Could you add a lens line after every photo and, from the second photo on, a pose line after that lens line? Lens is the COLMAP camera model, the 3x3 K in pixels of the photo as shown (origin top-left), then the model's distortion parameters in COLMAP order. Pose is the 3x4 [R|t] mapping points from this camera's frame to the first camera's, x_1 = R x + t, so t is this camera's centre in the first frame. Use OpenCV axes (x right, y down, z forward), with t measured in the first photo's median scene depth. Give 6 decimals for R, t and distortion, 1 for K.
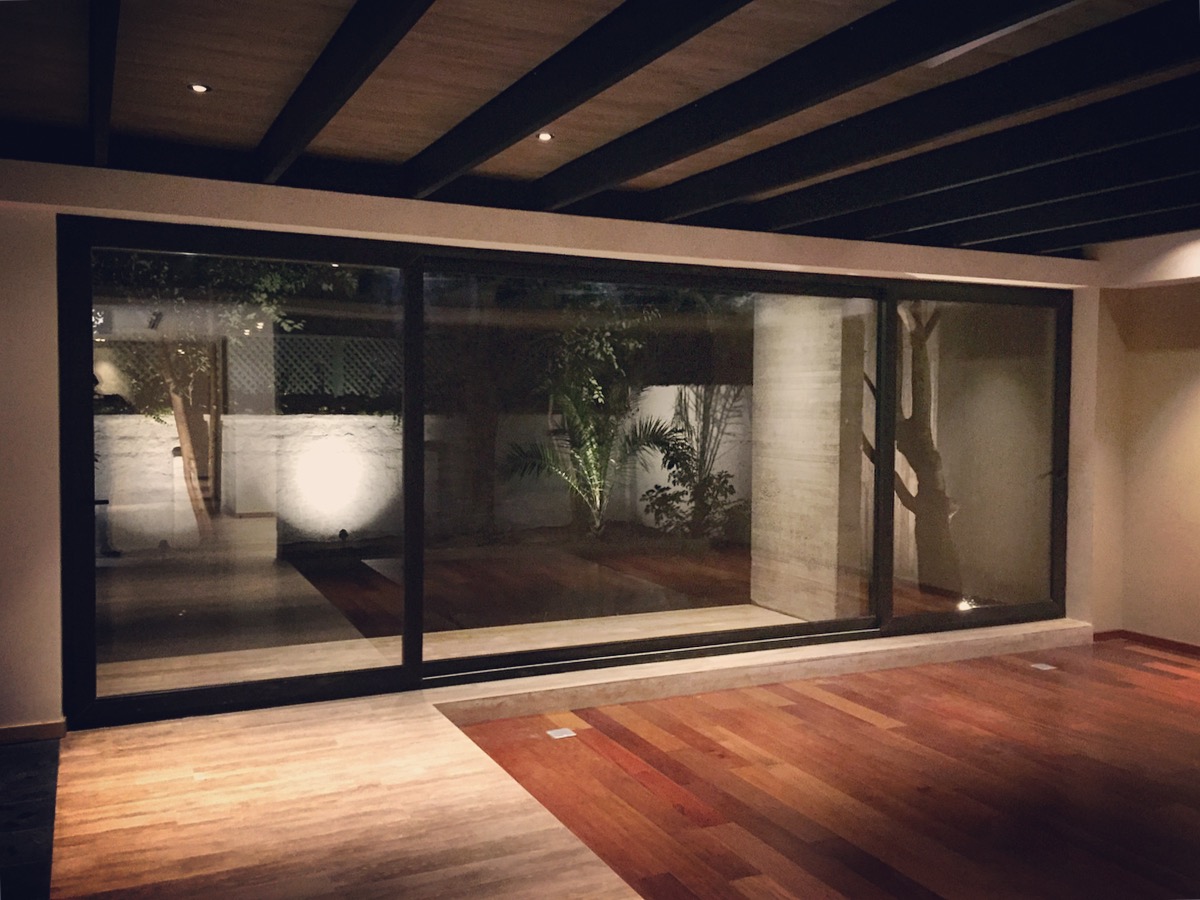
lens RADIAL K [[1064.2, 0, 601.7], [0, 1064.2, 453.6], [0, 0, 1]] dist [0.094221, -0.046611]
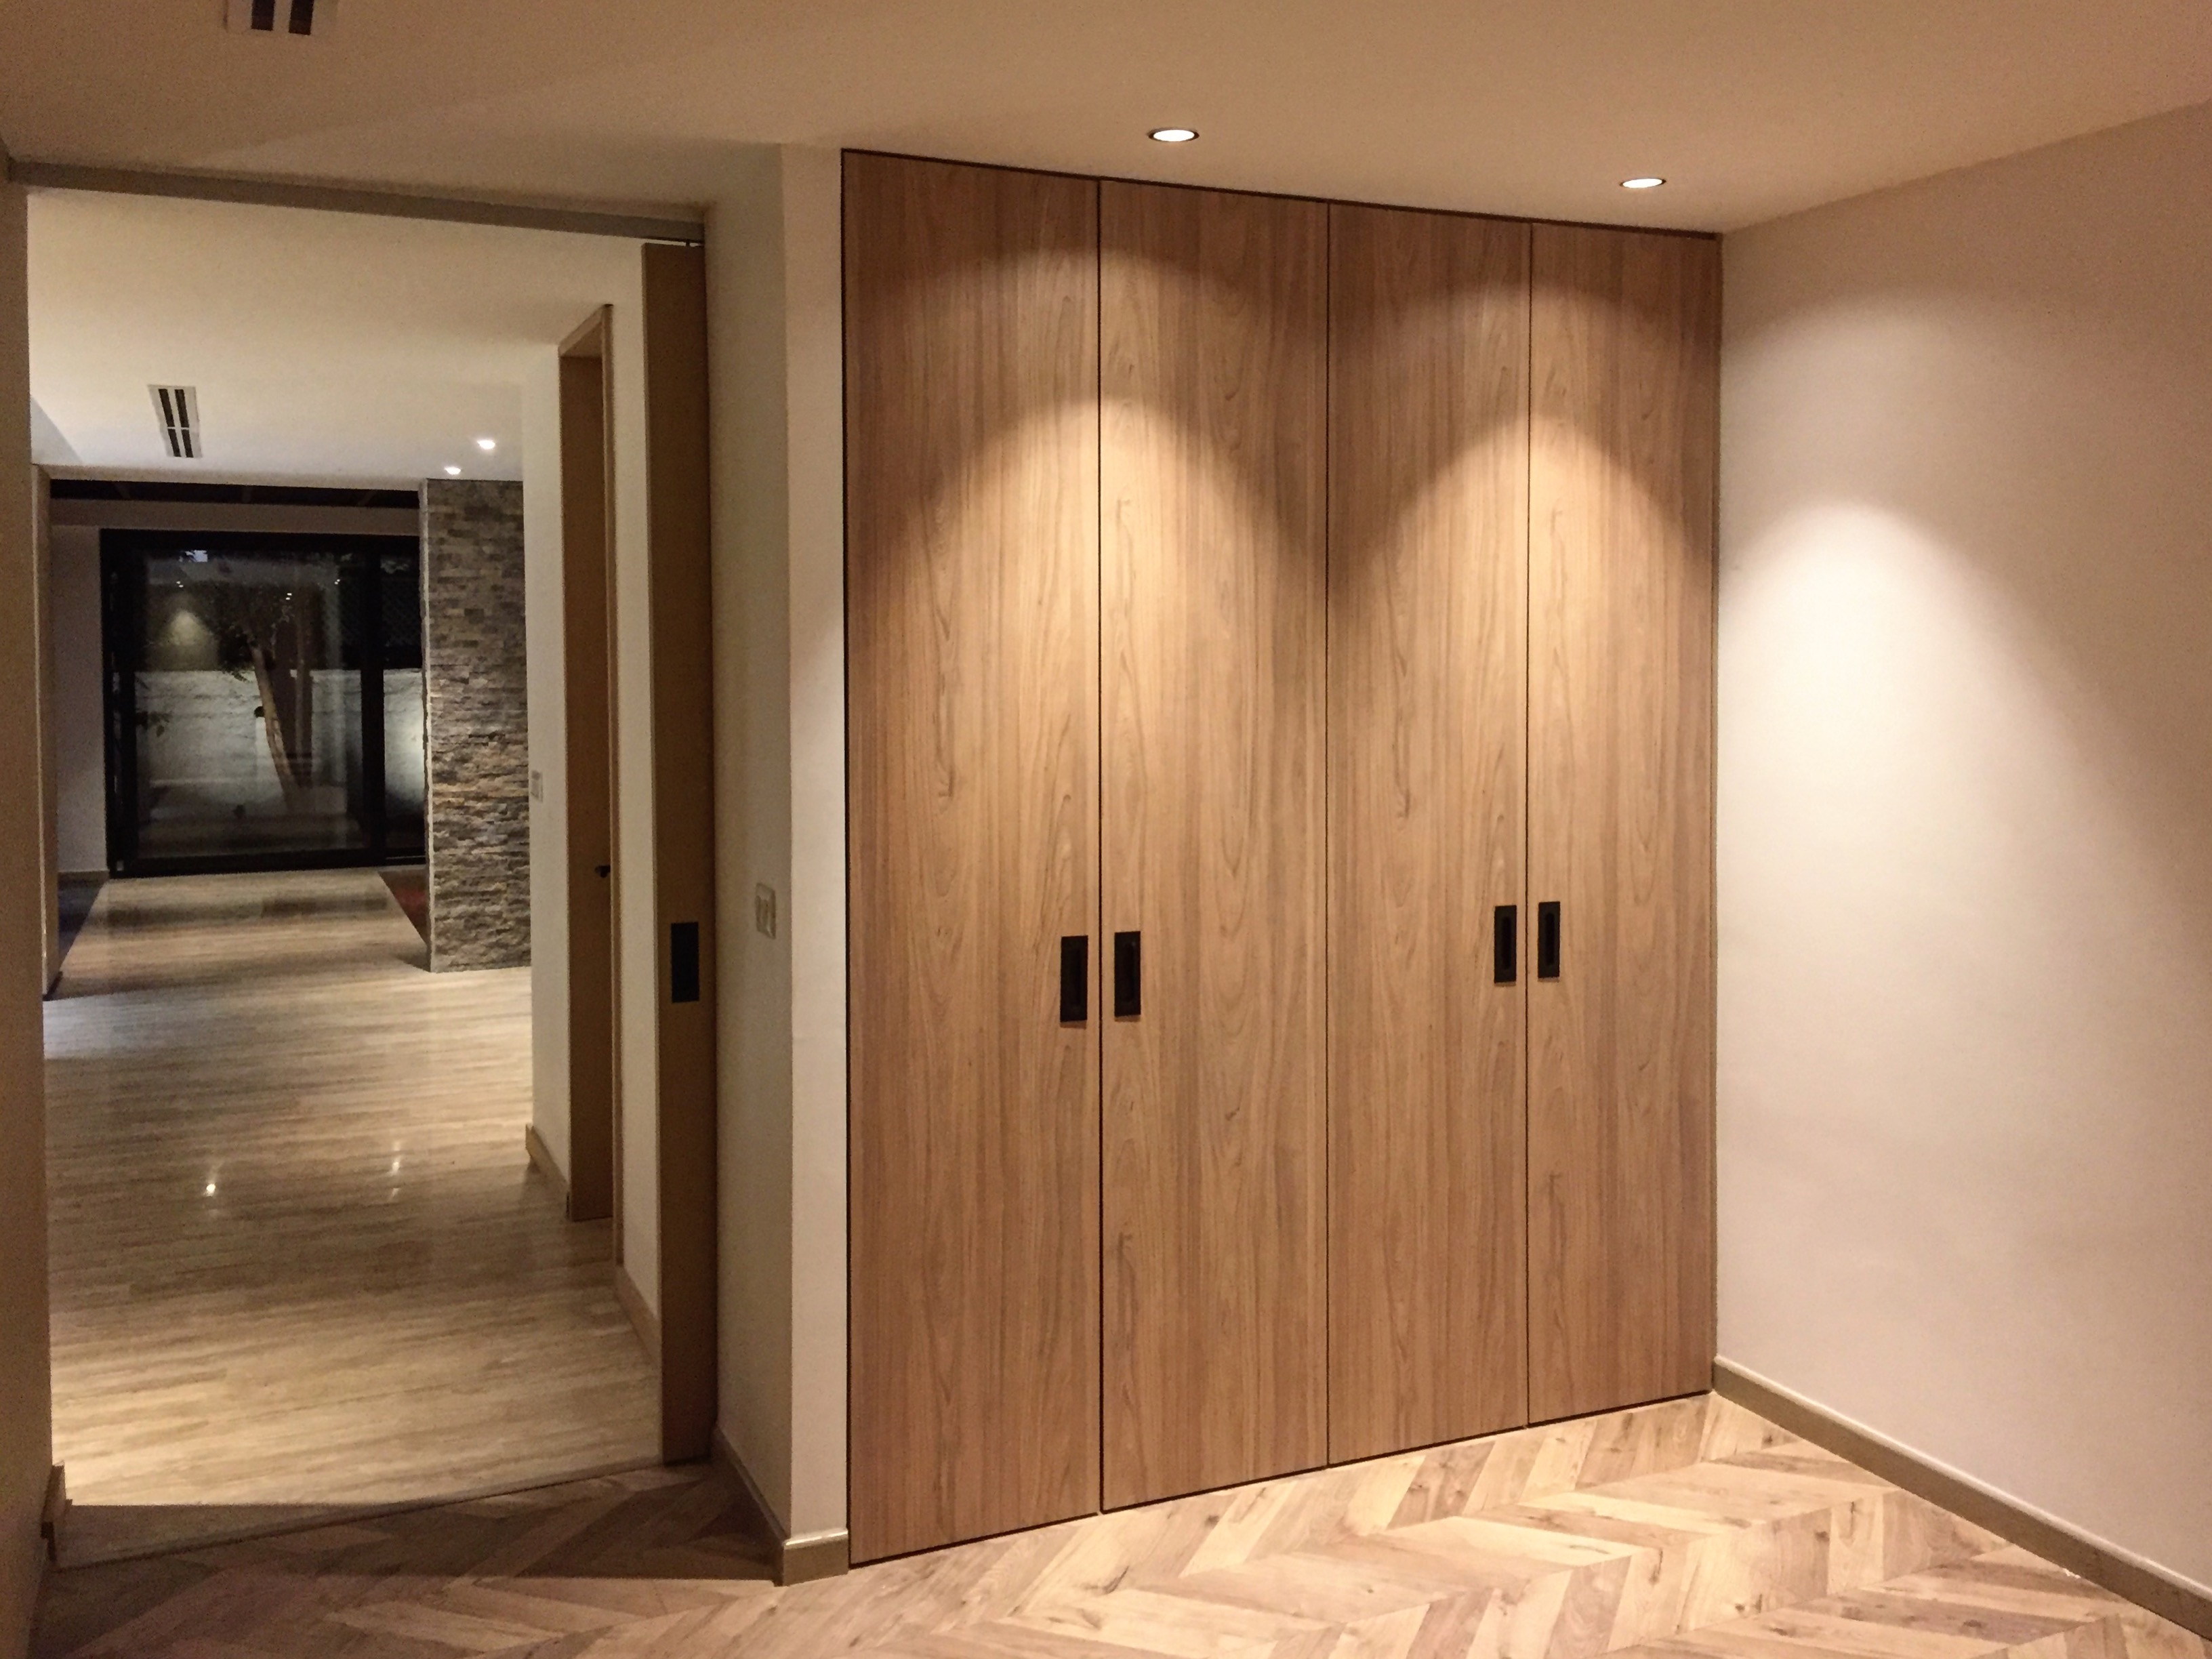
lens RADIAL K [[1961.8, 0, 1100.7], [0, 1961.8, 706.1], [0, 0, 1]] dist [0.094221, -0.046611]
pose [[0.999477, -0.013015, -0.029589, 0.392824], [0.012442, 0.999733, -0.019474, 0.038149], [0.029835, 0.019096, 0.999372, -0.703545]]
